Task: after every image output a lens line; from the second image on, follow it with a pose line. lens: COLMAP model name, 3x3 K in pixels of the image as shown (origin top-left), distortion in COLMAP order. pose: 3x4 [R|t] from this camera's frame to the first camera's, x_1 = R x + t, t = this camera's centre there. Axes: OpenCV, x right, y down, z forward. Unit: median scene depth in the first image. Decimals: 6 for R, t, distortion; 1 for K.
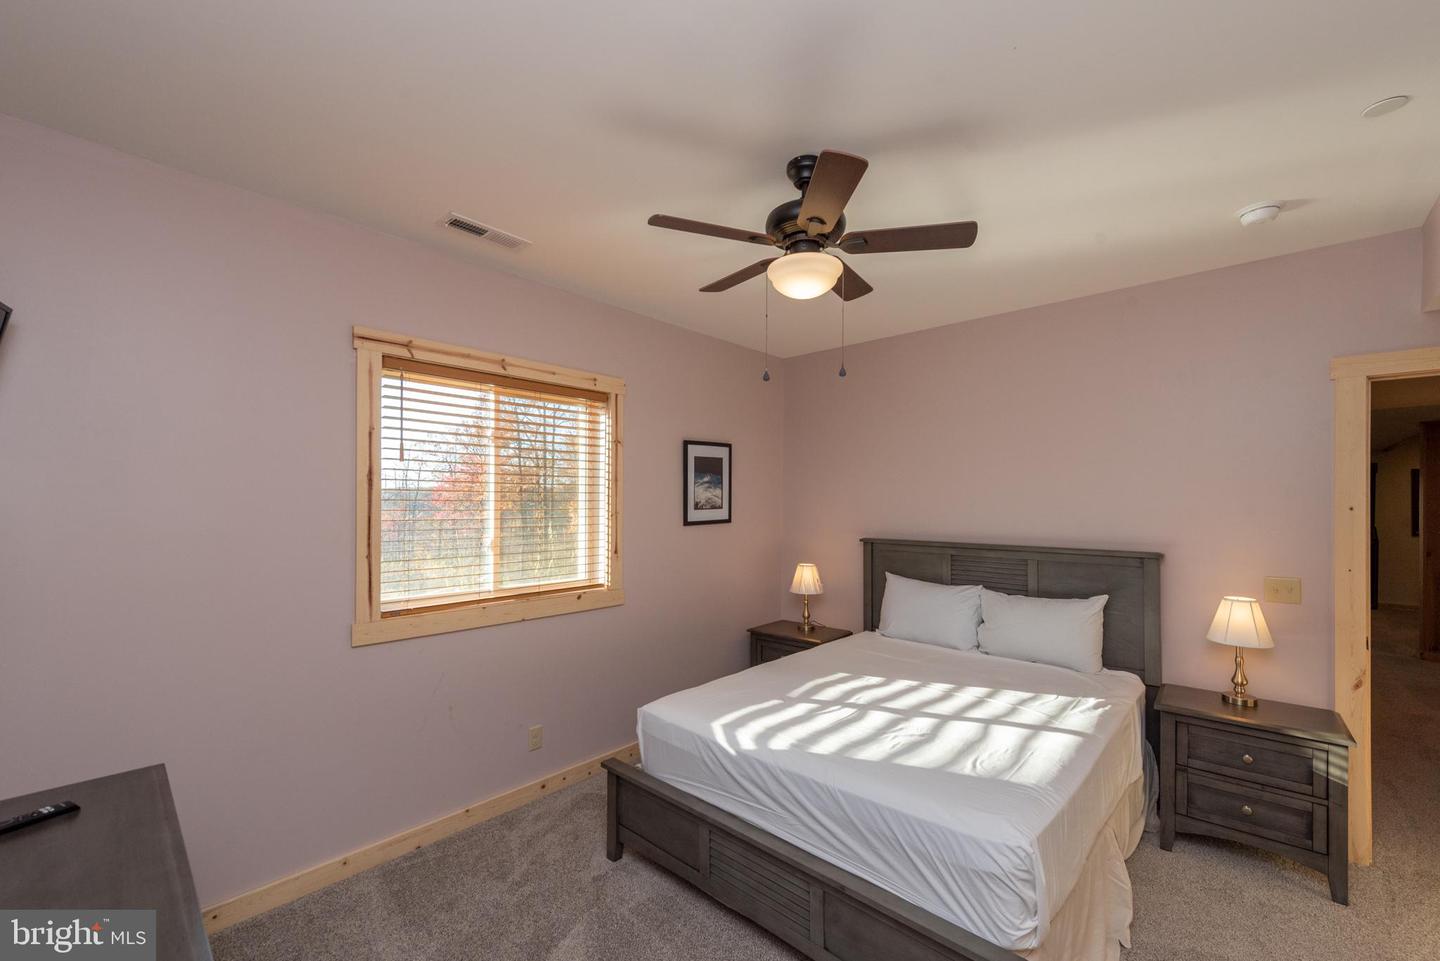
lens RADIAL K [[578.3, 0, 746.9], [0, 578.3, 494.6], [0, 0, 1]] dist [0.016702, -0.000335]
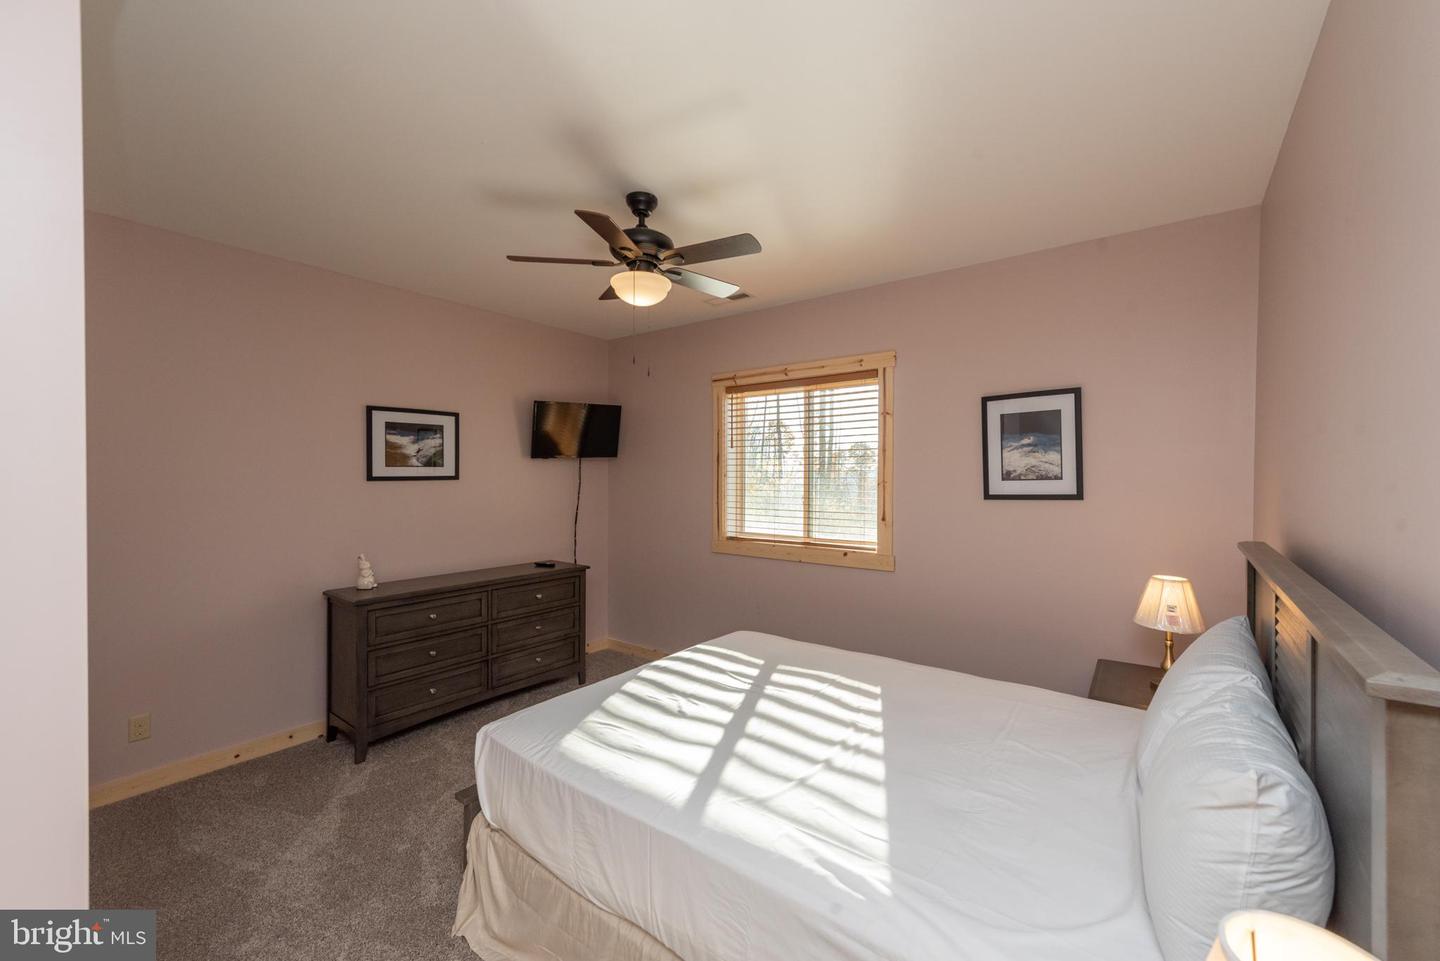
lens RADIAL K [[578.3, 0, 717.3], [0, 578.3, 479.8], [0, 0, 1]] dist [0.016702, -0.000335]
pose [[0.068780, 0.008790, -0.997593, 0.933744], [0.017925, 0.999789, 0.010045, 0.013621], [0.997471, -0.018573, 0.068608, 0.736661]]
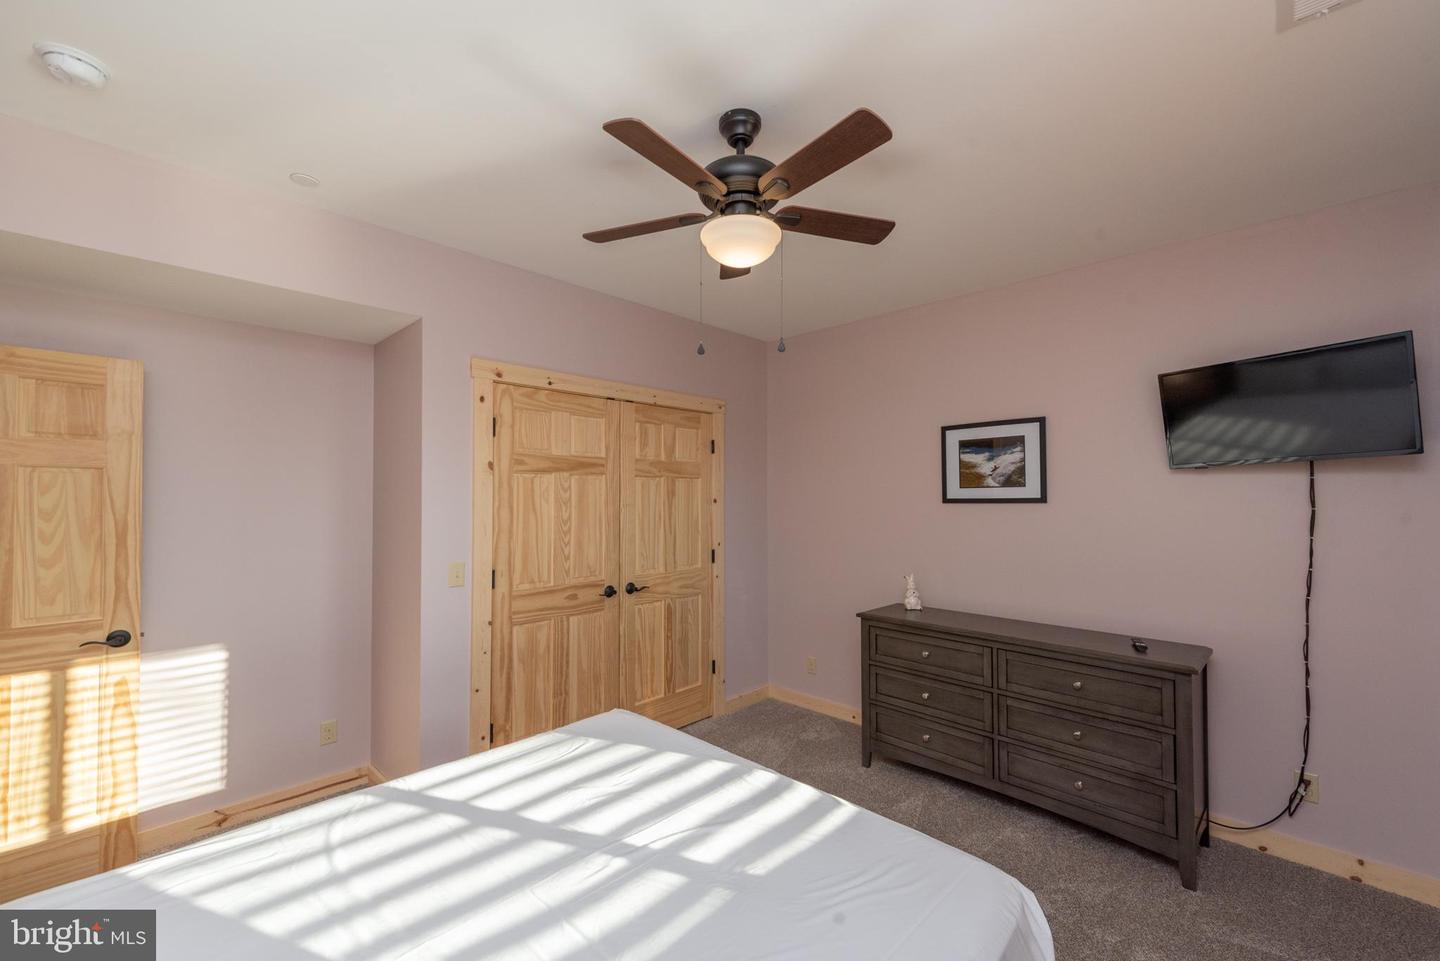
lens RADIAL K [[578.3, 0, 718.1], [0, 578.3, 493.3], [0, 0, 1]] dist [0.016702, -0.000335]
pose [[-0.998996, 0.000502, 0.044802, 0.054619], [-0.000790, 0.999584, -0.028816, 0.029952], [-0.044798, -0.028823, -0.998580, 1.316493]]
